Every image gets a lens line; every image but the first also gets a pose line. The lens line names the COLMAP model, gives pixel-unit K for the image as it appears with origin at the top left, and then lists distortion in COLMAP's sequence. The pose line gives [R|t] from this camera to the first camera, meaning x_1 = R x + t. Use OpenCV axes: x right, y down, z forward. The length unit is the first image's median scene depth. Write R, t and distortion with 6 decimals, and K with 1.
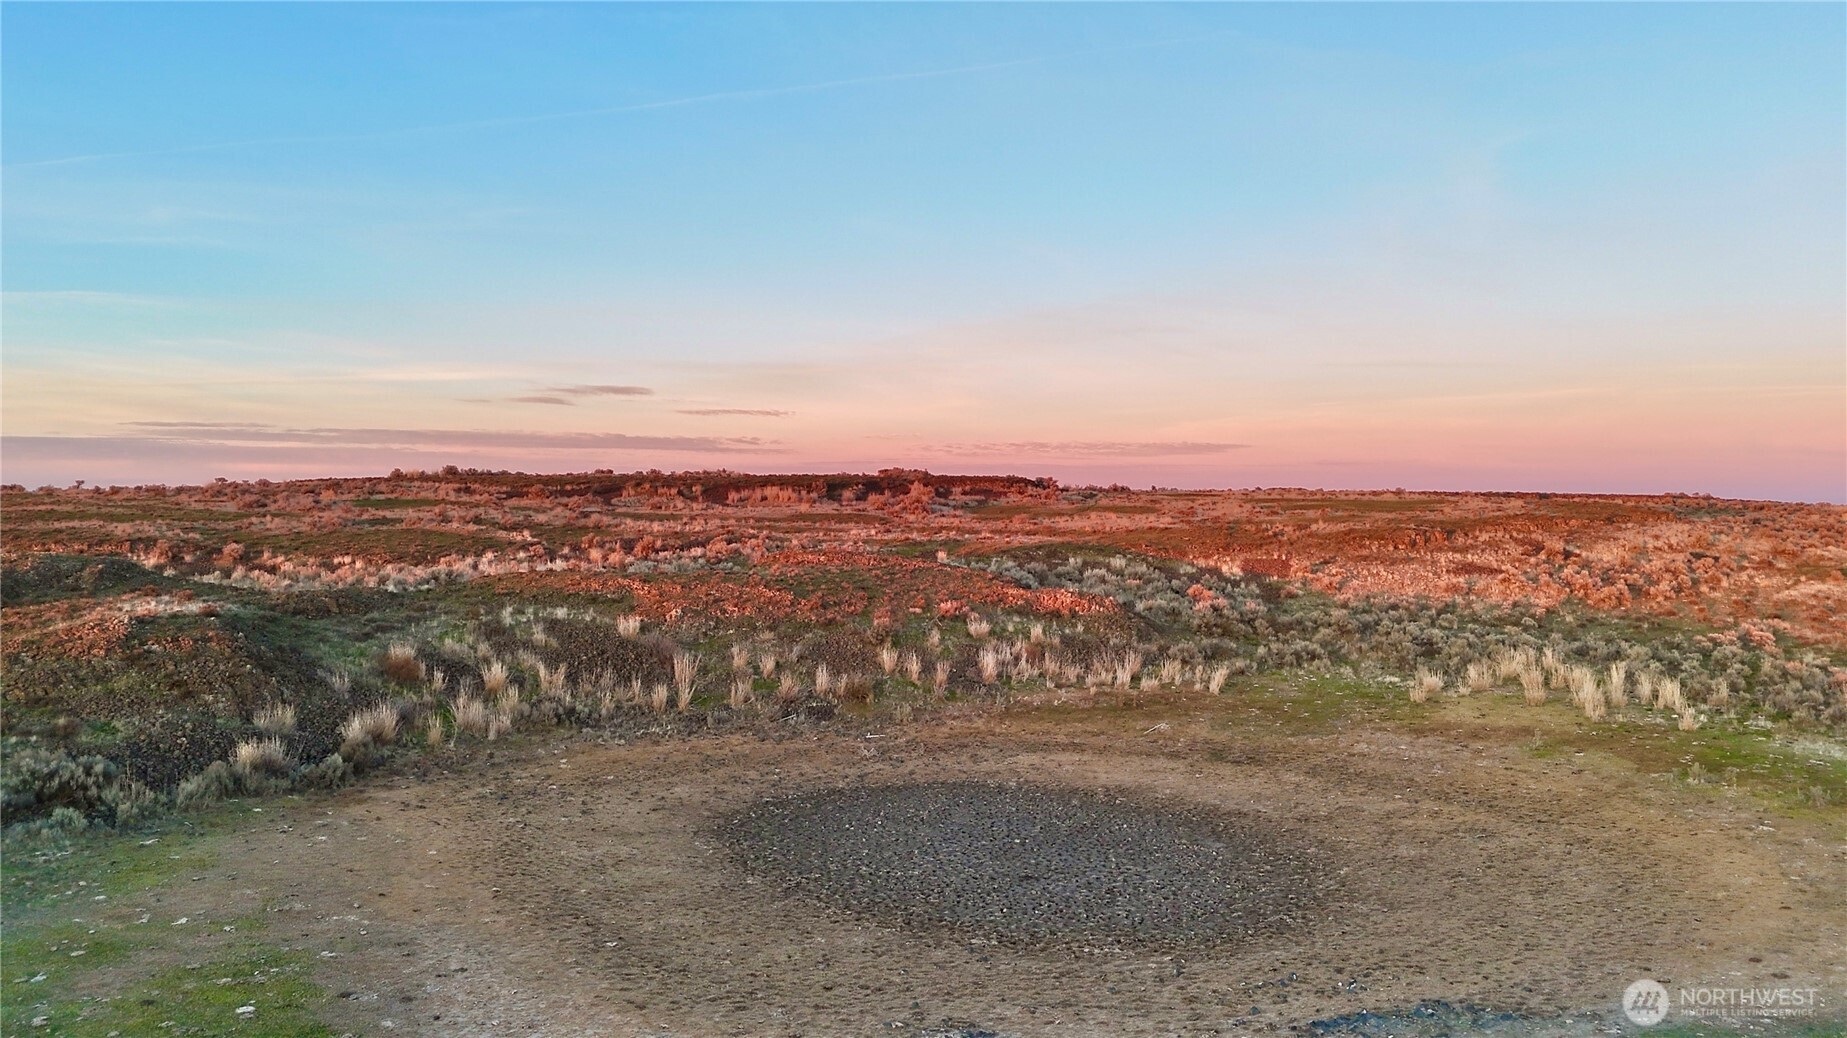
lens RADIAL K [[1347.9, 0, 920.5], [0, 1347.9, 519.5], [0, 0, 1]] dist [0.090459, -0.083654]
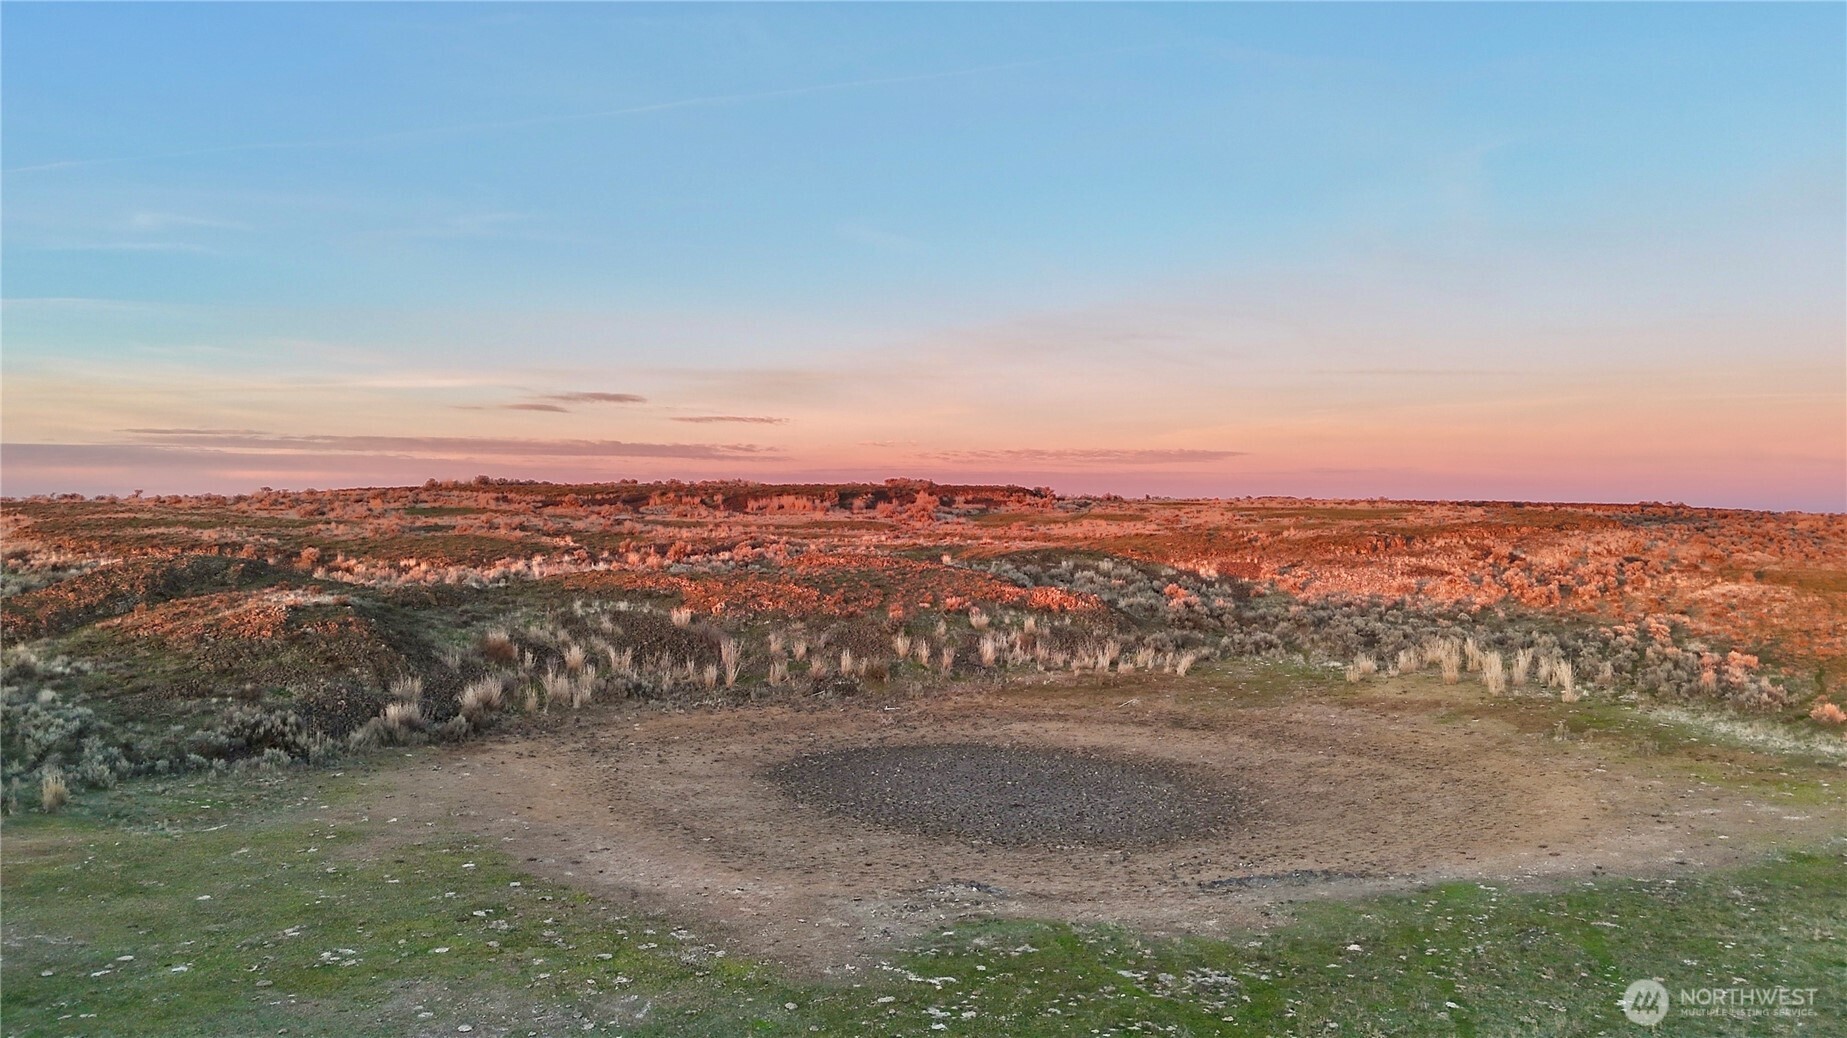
lens RADIAL K [[1344.7, 0, 923.5], [0, 1344.7, 519.0], [0, 0, 1]] dist [0.127180, -0.180769]
pose [[1.000000, 0.000549, 0.000232, -0.005382], [-0.000547, 0.999983, -0.005848, 0.000494], [-0.000235, 0.005848, 0.999983, -0.161576]]
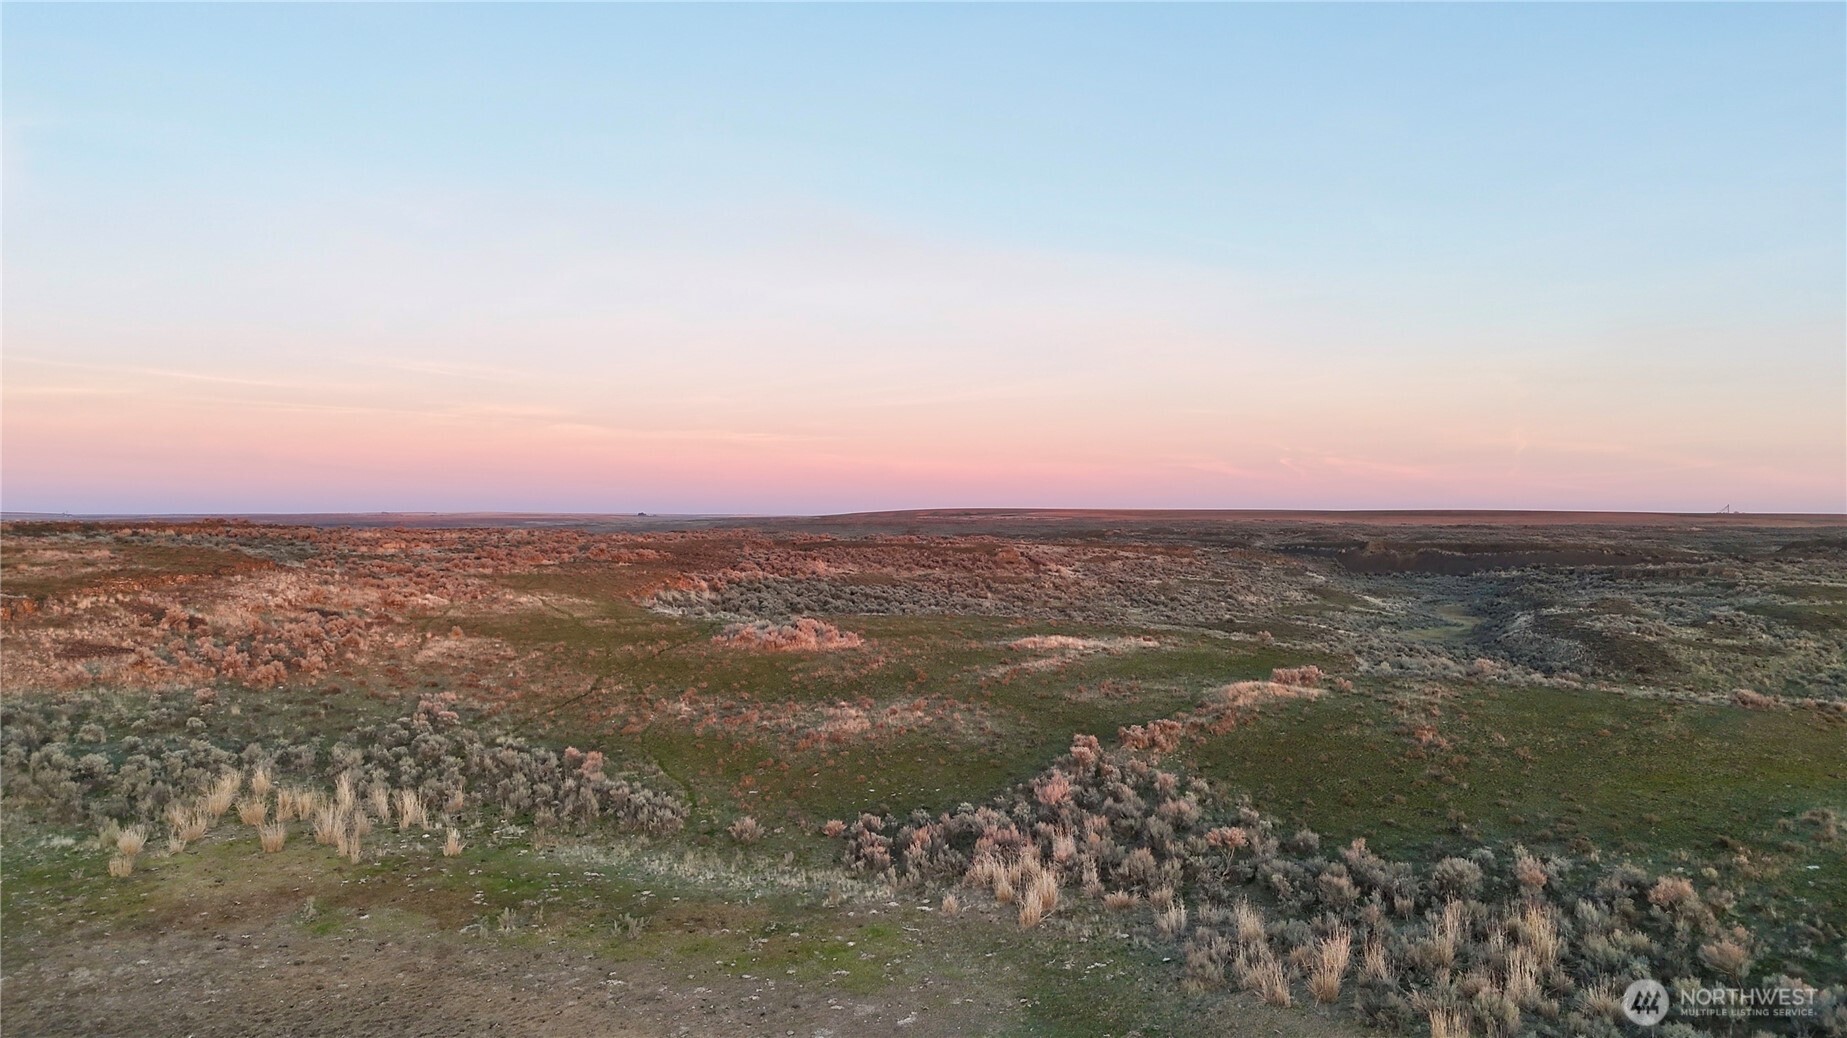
lens RADIAL K [[1347.9, 0, 920.5], [0, 1347.9, 519.5], [0, 0, 1]] dist [0.090459, -0.083654]
pose [[0.533075, 0.001651, 0.846066, -0.046574], [0.001381, 0.999995, -0.002821, -0.058215], [-0.846067, 0.002673, 0.533071, 0.193925]]
